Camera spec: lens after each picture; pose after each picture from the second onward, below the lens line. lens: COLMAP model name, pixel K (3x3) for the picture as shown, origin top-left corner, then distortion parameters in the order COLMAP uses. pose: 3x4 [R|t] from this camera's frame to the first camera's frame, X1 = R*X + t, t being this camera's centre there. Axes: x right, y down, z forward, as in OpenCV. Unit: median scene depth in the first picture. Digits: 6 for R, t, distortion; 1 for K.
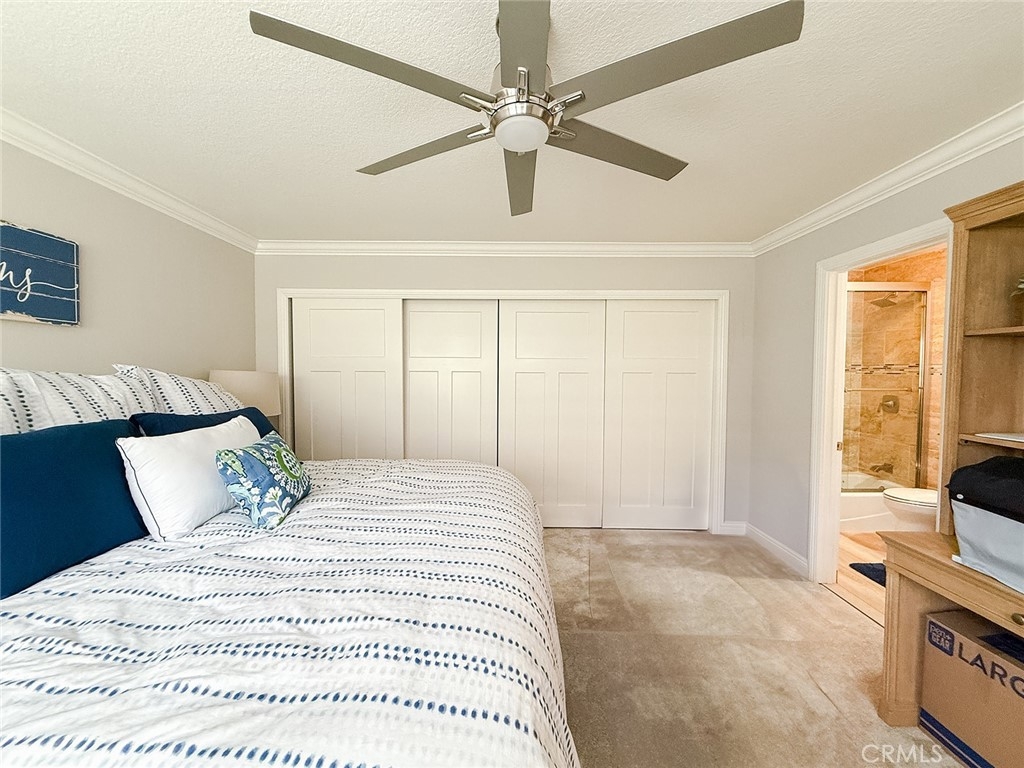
lens RADIAL K [[414.2, 0, 509.7], [0, 414.2, 383.0], [0, 0, 1]] dist [-0.003425, -0.000357]
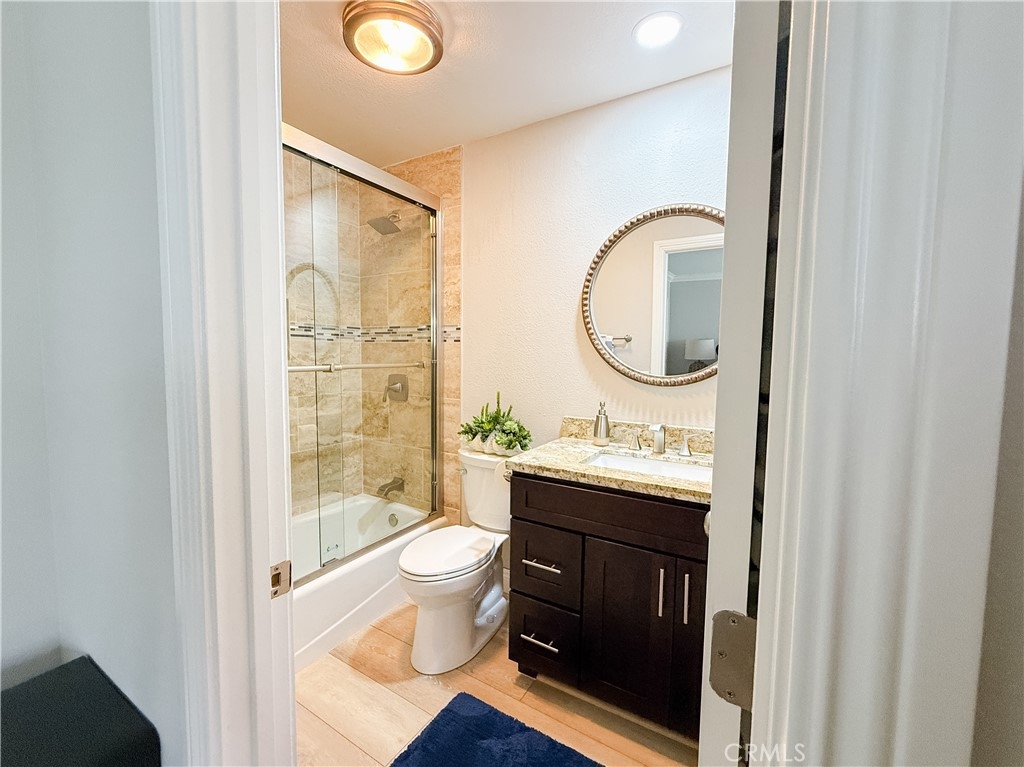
lens RADIAL K [[414.2, 0, 510.5], [0, 414.2, 380.3], [0, 0, 1]] dist [-0.003425, -0.000357]
pose [[0.516672, -0.060337, 0.854055, 0.489154], [0.018870, 0.998074, 0.059096, 0.004292], [-0.855976, -0.014417, 0.516815, 0.547199]]
